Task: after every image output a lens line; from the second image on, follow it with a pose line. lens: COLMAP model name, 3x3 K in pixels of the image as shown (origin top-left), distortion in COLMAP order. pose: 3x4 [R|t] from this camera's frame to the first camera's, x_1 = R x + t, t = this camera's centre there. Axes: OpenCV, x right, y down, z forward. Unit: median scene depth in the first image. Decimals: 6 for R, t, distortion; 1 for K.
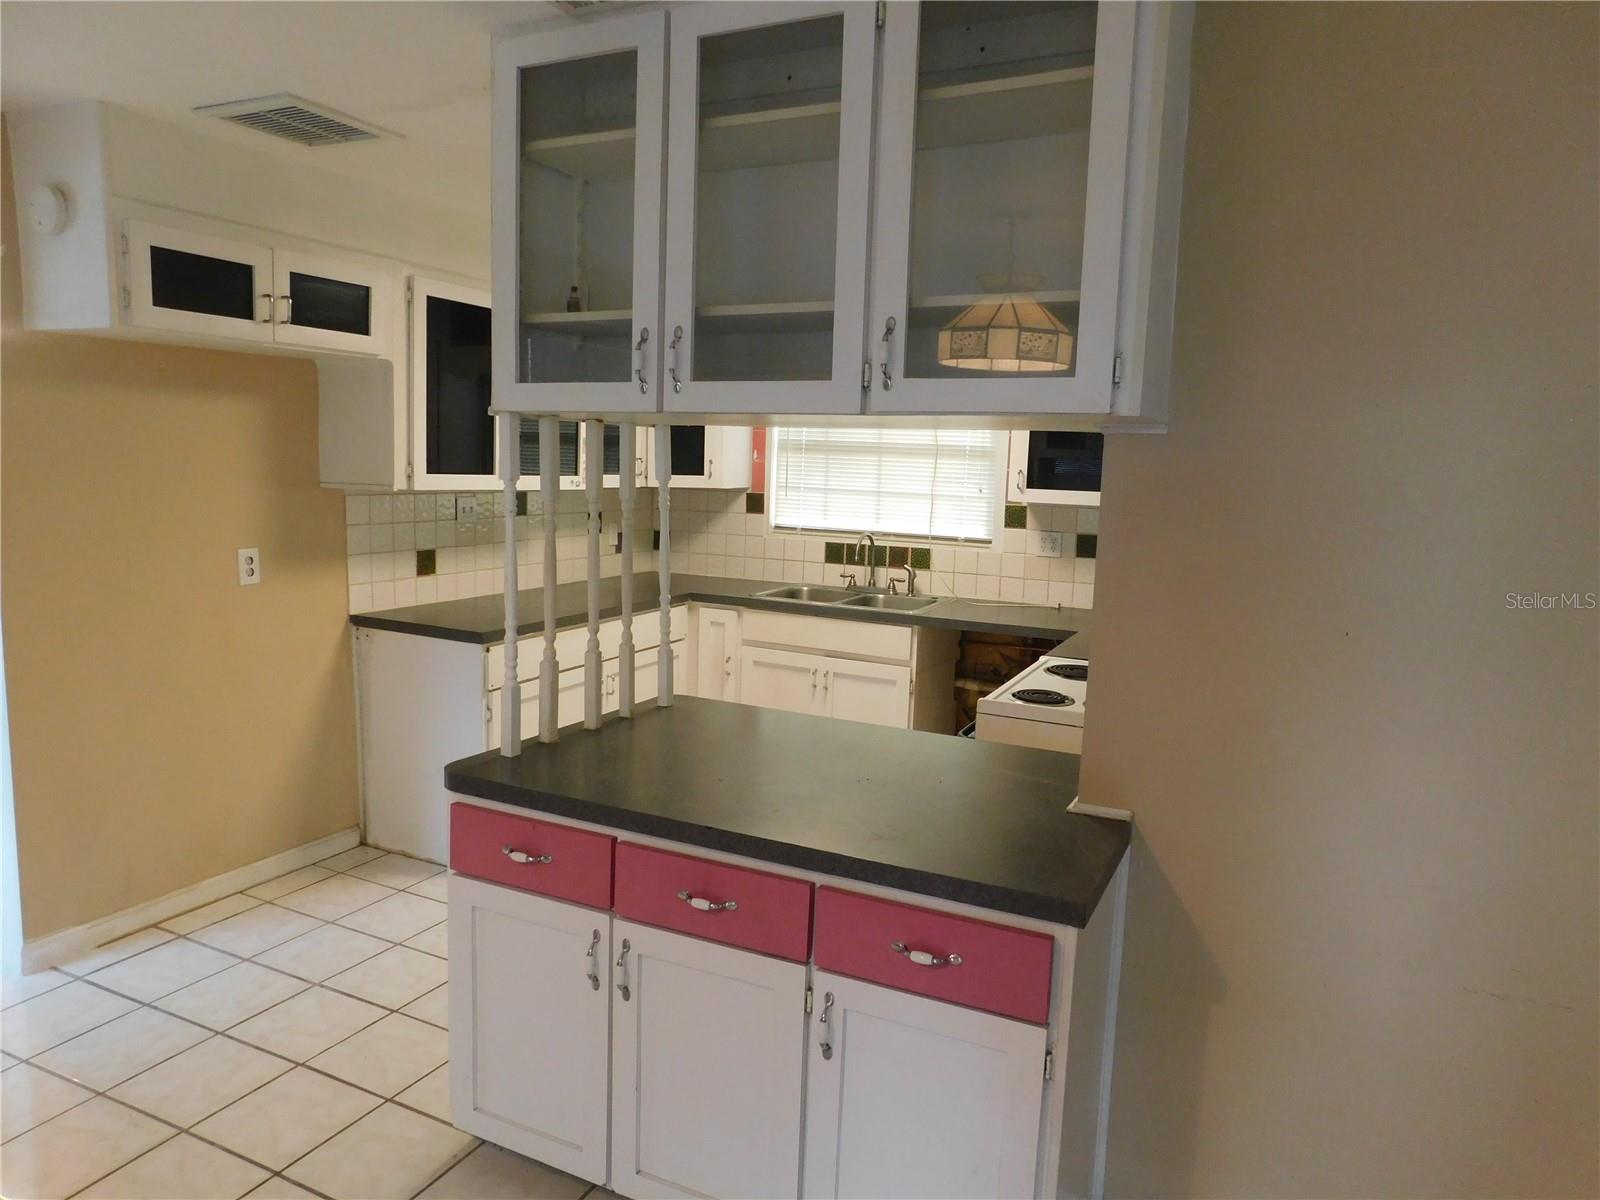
lens RADIAL K [[1075.0, 0, 797.8], [0, 1075.0, 592.0], [0, 0, 1]] dist [-0.065052, 0.064396]
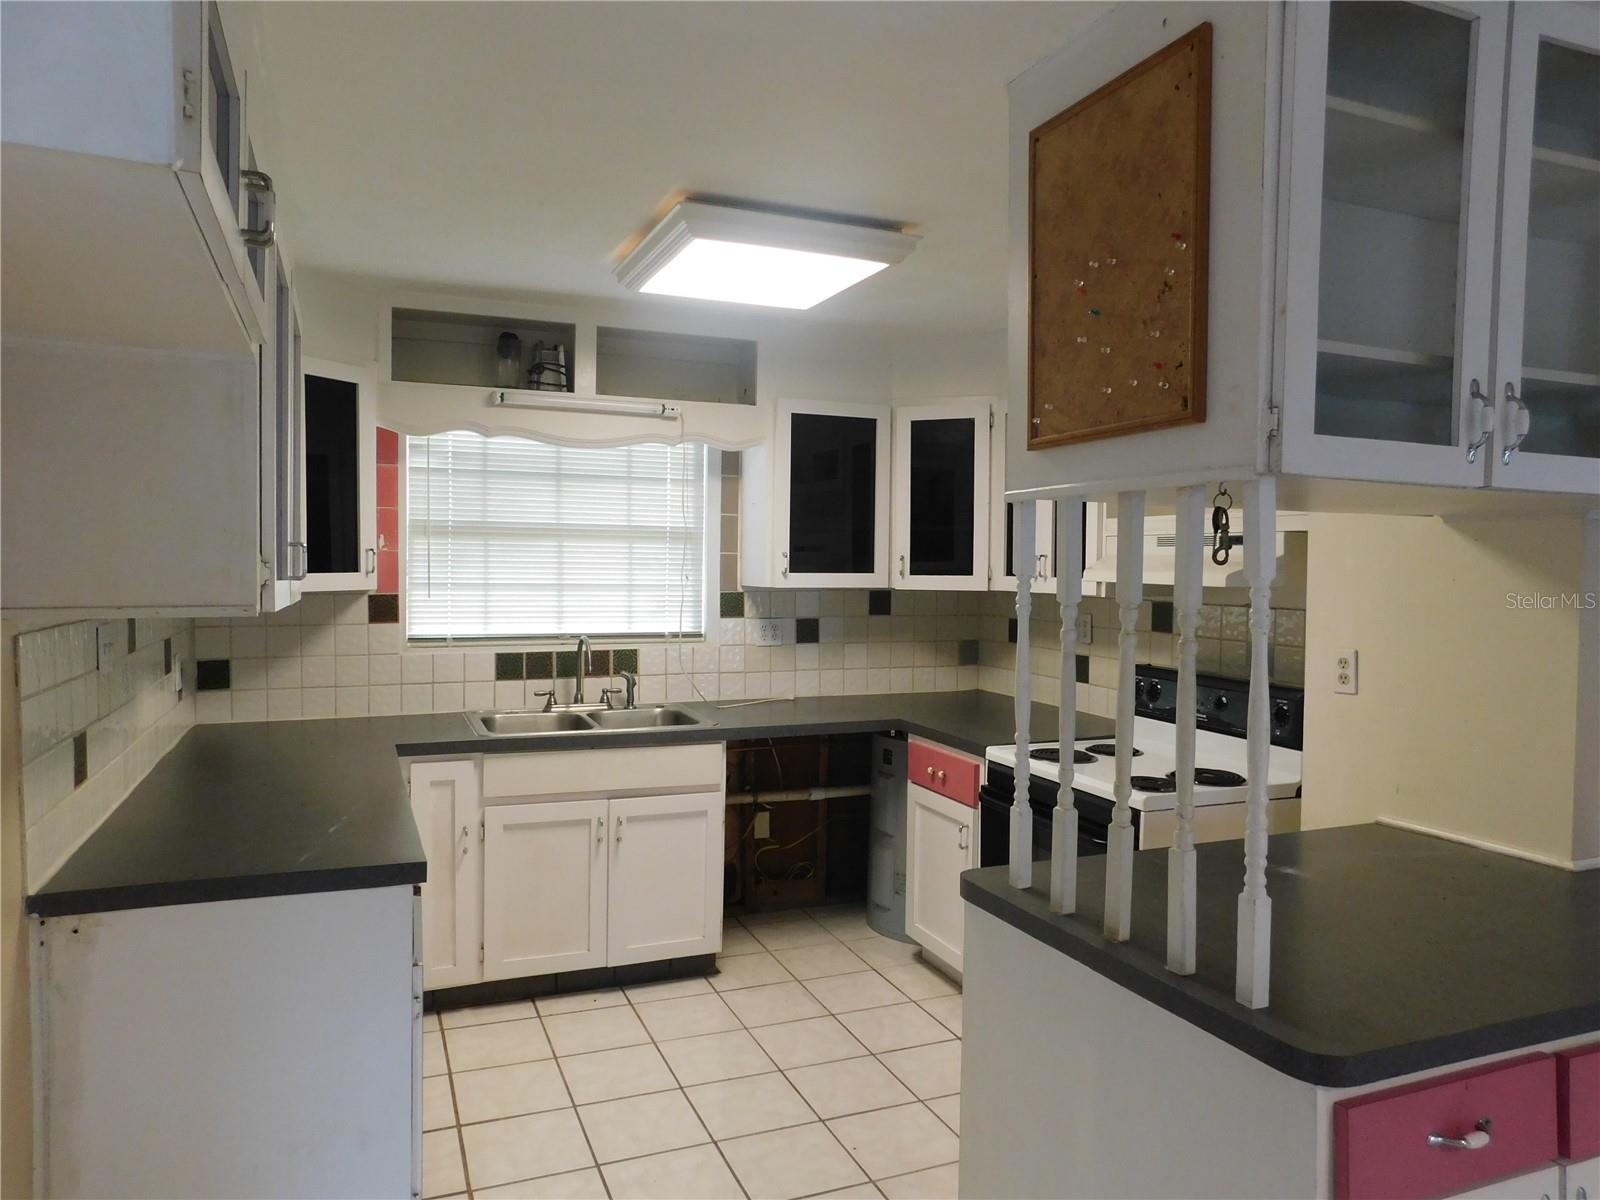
lens RADIAL K [[1075.0, 0, 797.8], [0, 1075.0, 592.0], [0, 0, 1]] dist [-0.065052, 0.064396]
pose [[0.659775, -0.049522, 0.749829, -0.420411], [0.105622, 0.994032, -0.027286, -0.048640], [-0.744003, 0.097201, 0.661068, 0.349046]]
